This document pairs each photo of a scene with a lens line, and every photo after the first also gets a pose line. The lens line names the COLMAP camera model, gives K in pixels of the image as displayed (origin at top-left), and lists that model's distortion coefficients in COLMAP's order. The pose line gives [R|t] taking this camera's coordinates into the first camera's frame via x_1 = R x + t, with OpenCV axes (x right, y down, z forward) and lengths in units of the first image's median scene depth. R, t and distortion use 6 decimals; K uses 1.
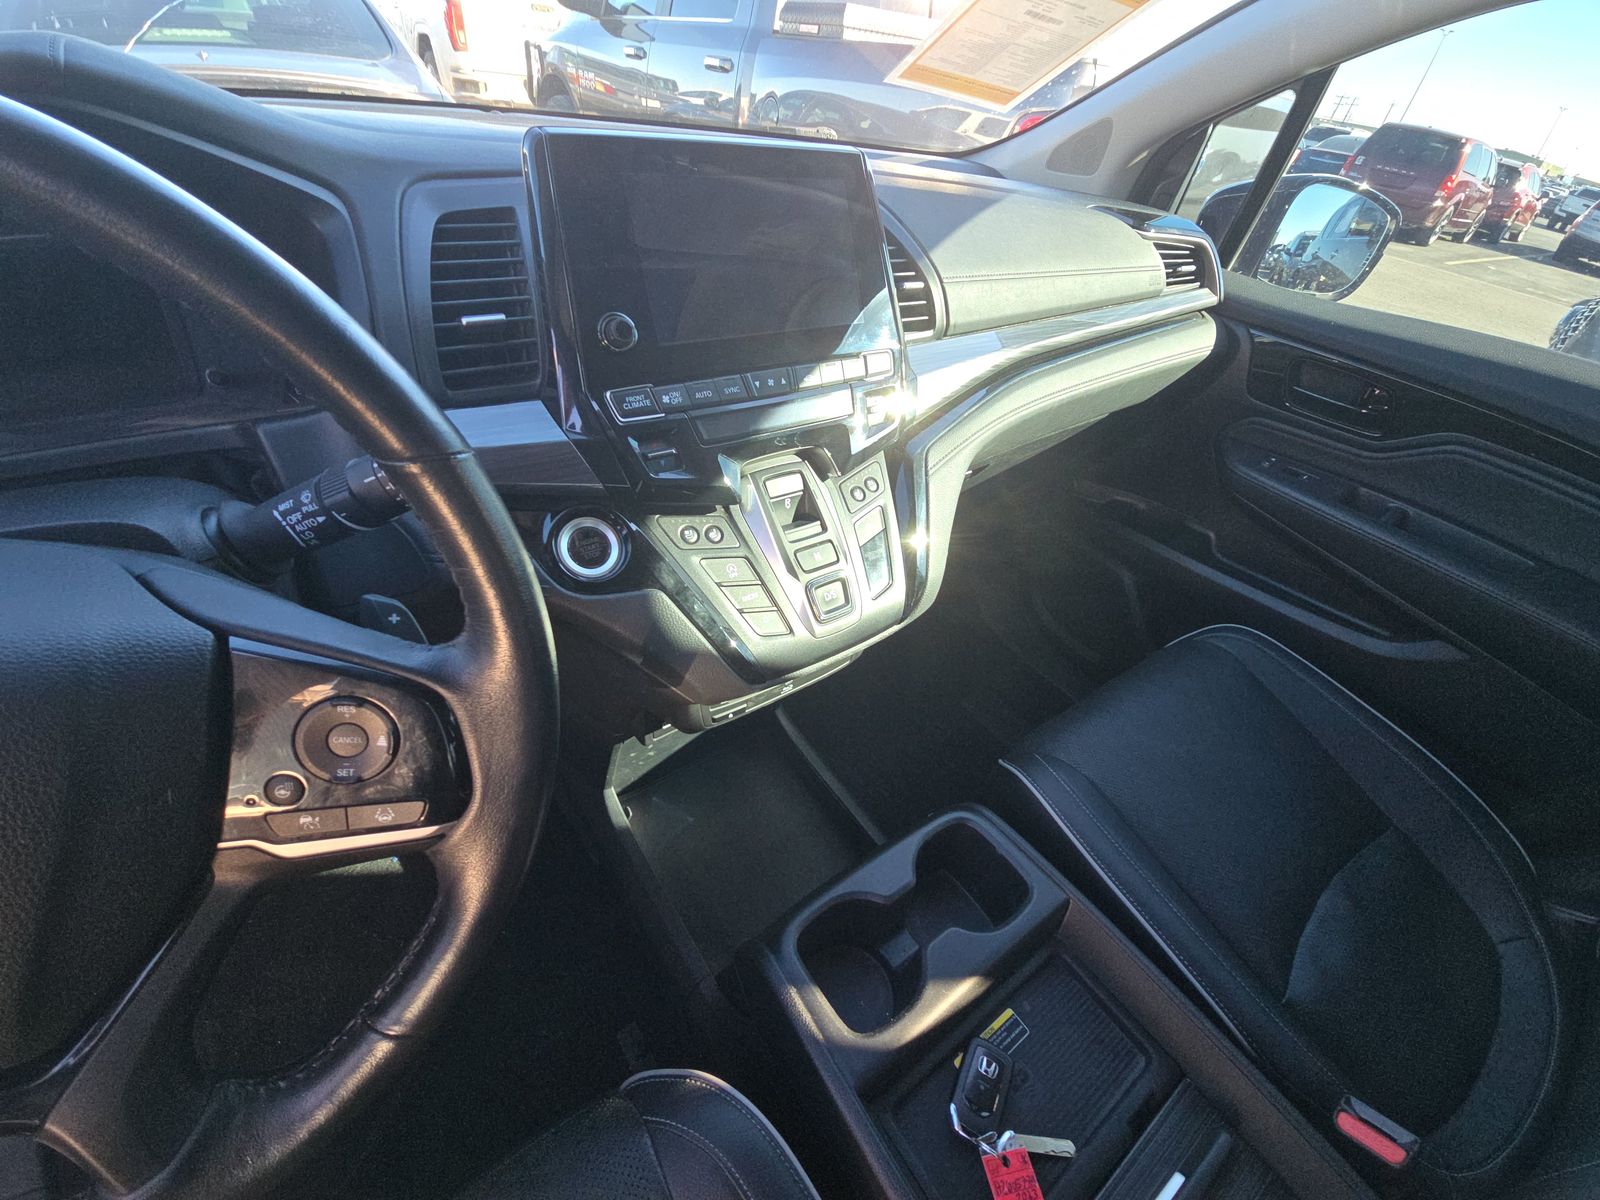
lens RADIAL K [[646.6, 0, 788.1], [0, 646.6, 599.6], [0, 0, 1]] dist [0.011894, -0.014997]
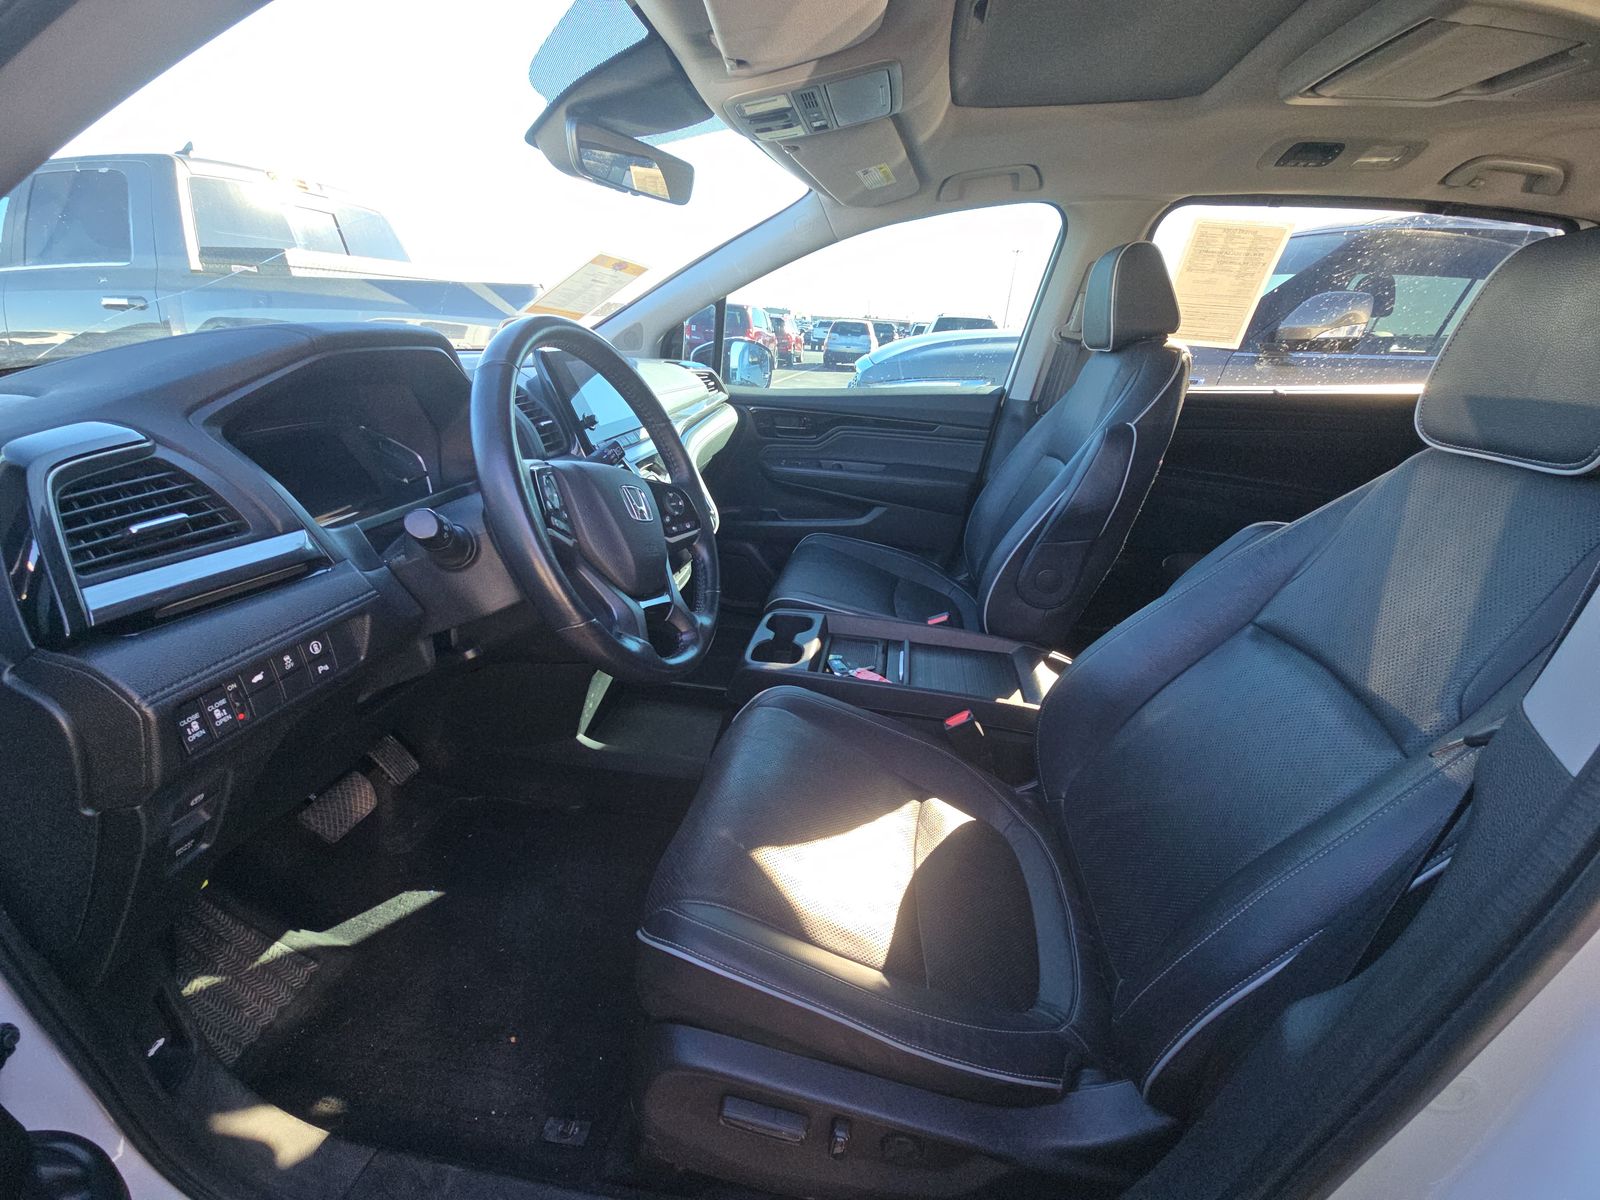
lens RADIAL K [[635.7, 0, 804.9], [0, 635.7, 608.0], [0, 0, 1]] dist [0.022769, -0.013276]
pose [[0.693980, -0.359000, 0.624107, -1.046314], [0.482187, 0.875462, -0.032586, 0.482362], [-0.534684, 0.323550, 0.780659, -0.768039]]
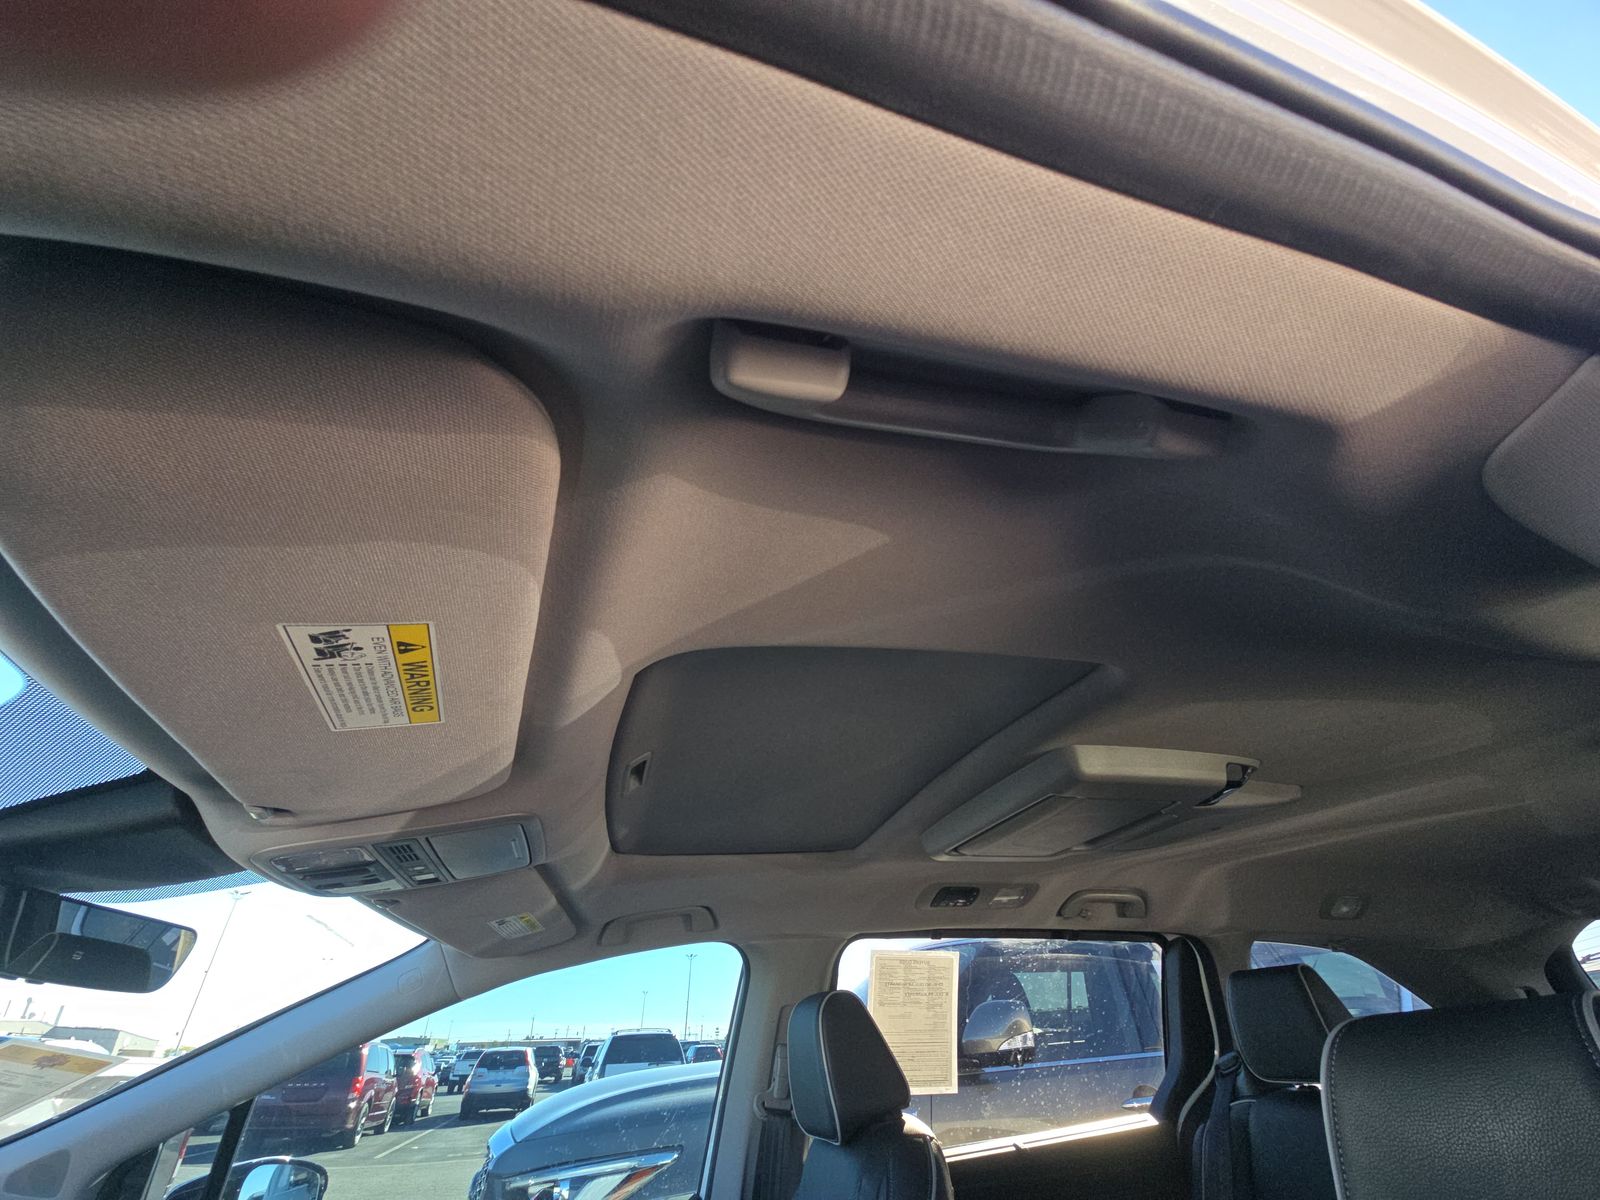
lens RADIAL K [[641.3, 0, 805.9], [0, 641.3, 600.9], [0, 0, 1]] dist [0.019237, -0.014760]
pose [[0.324410, 0.430241, 0.842407, -0.605201], [0.661444, 0.533459, -0.527174, 0.223642], [-0.676202, 0.728226, -0.111521, -0.649404]]
